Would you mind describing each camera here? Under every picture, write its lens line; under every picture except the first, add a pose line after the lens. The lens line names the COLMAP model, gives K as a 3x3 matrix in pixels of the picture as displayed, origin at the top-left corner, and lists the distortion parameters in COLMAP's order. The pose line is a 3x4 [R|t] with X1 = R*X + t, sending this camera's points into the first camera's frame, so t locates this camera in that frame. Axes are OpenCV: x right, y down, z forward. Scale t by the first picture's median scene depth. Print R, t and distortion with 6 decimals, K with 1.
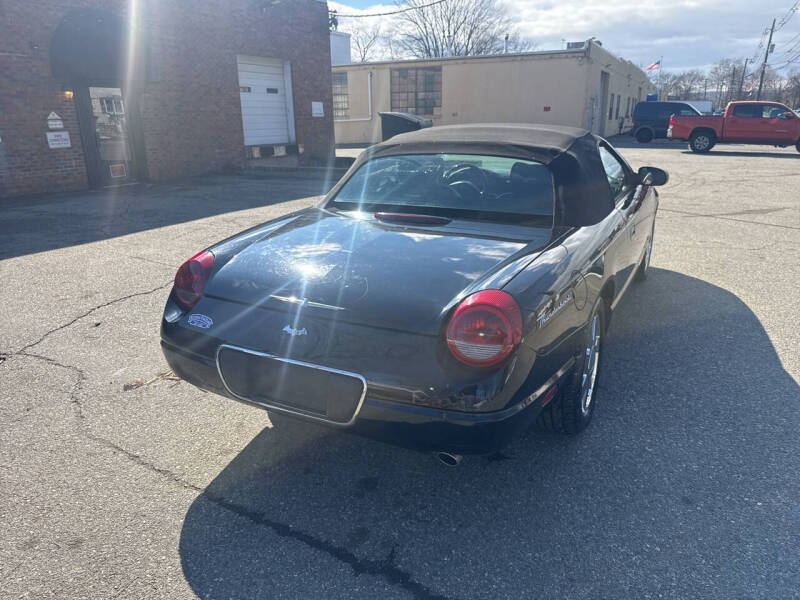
lens RADIAL K [[575.9, 0, 398.0], [0, 575.9, 301.4], [0, 0, 1]] dist [-0.009806, 0.003951]
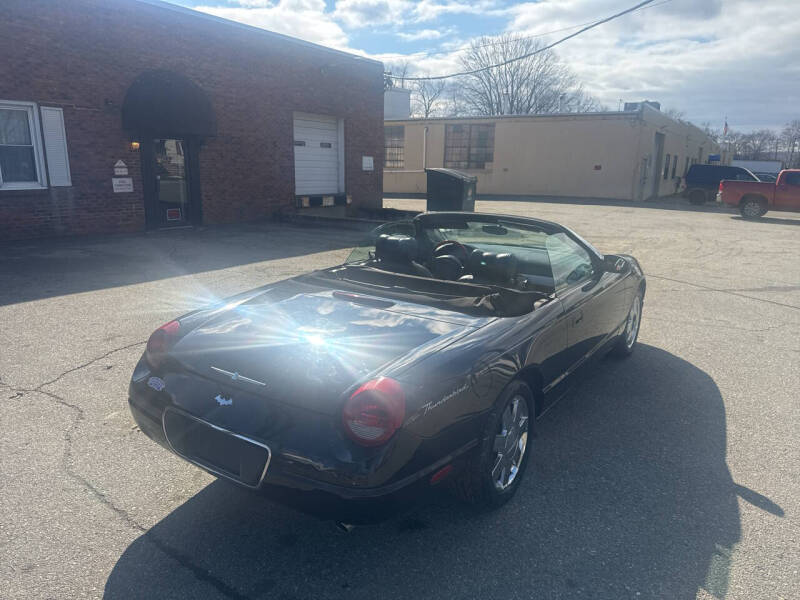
lens RADIAL K [[571.0, 0, 403.3], [0, 571.0, 303.4], [0, 0, 1]] dist [0.014904, -0.026577]
pose [[0.994518, 0.058351, -0.086771, 0.032519], [-0.064370, 0.995589, -0.068262, -0.010680], [0.082405, 0.073474, 0.993887, -0.016937]]
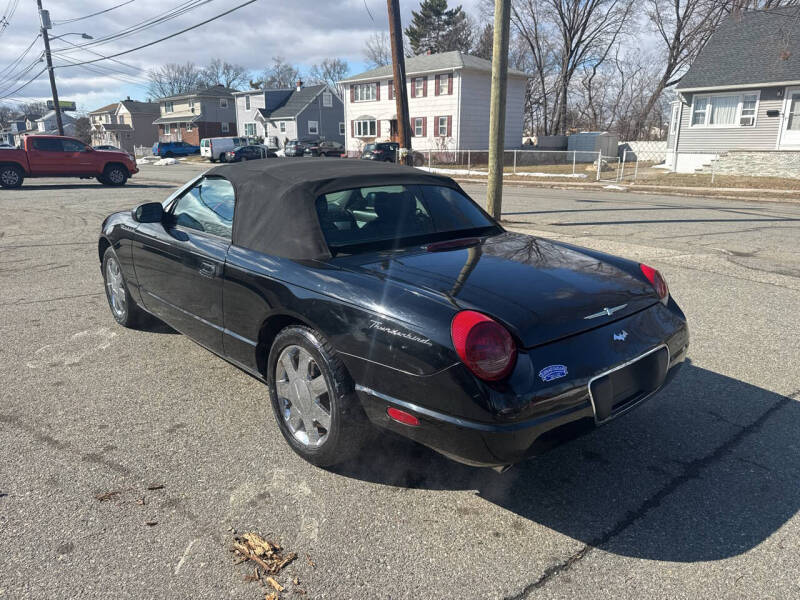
lens RADIAL K [[563.5, 0, 419.7], [0, 563.5, 302.5], [0, 0, 1]] dist [0.004108, -0.010689]
pose [[0.333751, -0.234534, 0.913019, -0.157018], [0.278598, 0.949830, 0.142149, -0.033393], [-0.900552, 0.206923, 0.382347, 0.109836]]
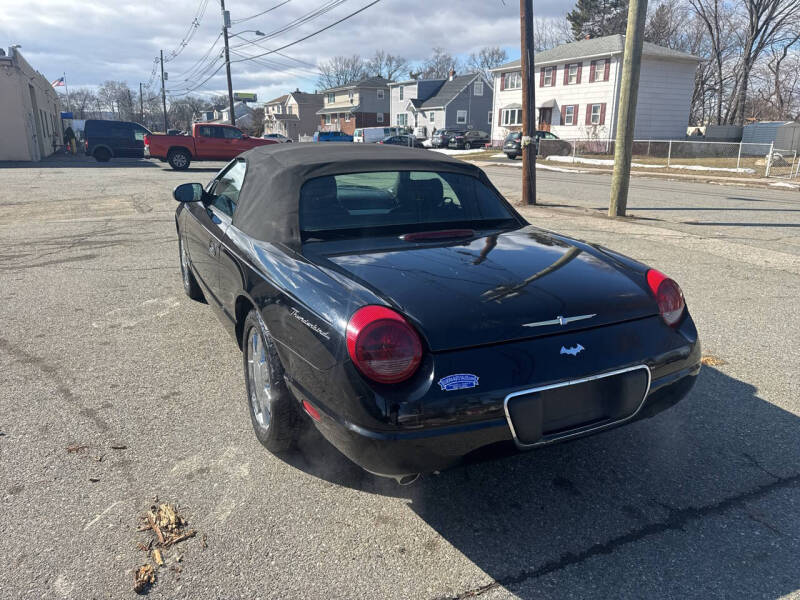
lens RADIAL K [[565.2, 0, 417.0], [0, 565.2, 299.5], [0, 0, 1]] dist [0.032070, -0.048415]
pose [[0.568653, -0.207529, 0.795968, -0.129257], [0.232400, 0.968762, 0.086551, -0.021042], [-0.789065, 0.135766, 0.599119, 0.074137]]
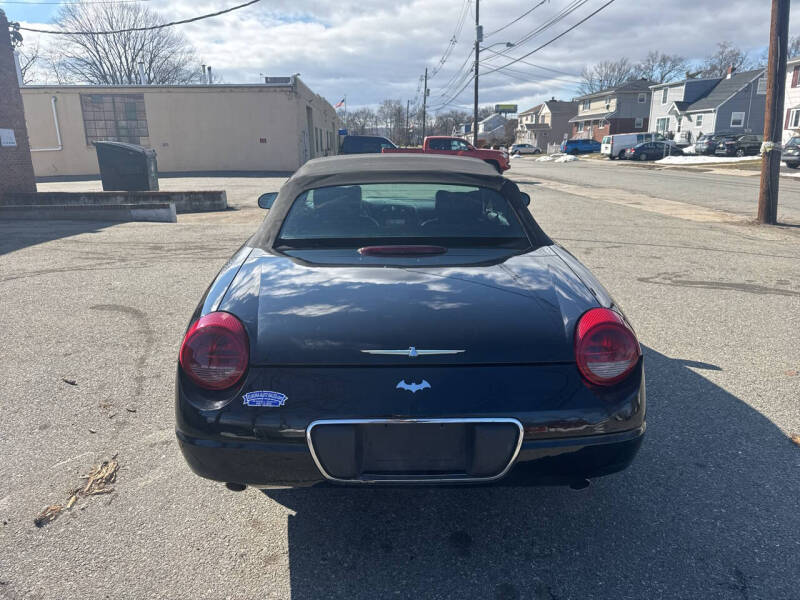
lens RADIAL K [[573.2, 0, 402.2], [0, 573.2, 305.7], [0, 0, 1]] dist [-0.000536, -0.005861]
pose [[0.870702, -0.126183, 0.475349, -0.070483], [0.146708, 0.989161, -0.006150, -0.007707], [-0.469421, 0.075092, 0.879776, 0.029079]]
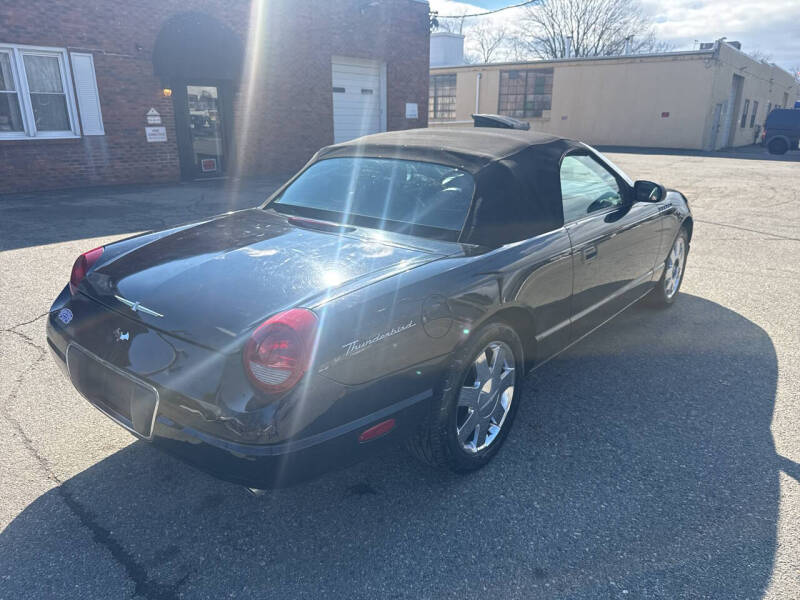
lens RADIAL K [[573.2, 0, 402.2], [0, 573.2, 305.7], [0, 0, 1]] dist [-0.000536, -0.005861]
pose [[0.980161, 0.078959, -0.181794, 0.054771], [-0.078120, 0.996874, 0.011782, -0.005586], [0.182156, 0.002654, 0.983266, 0.015949]]
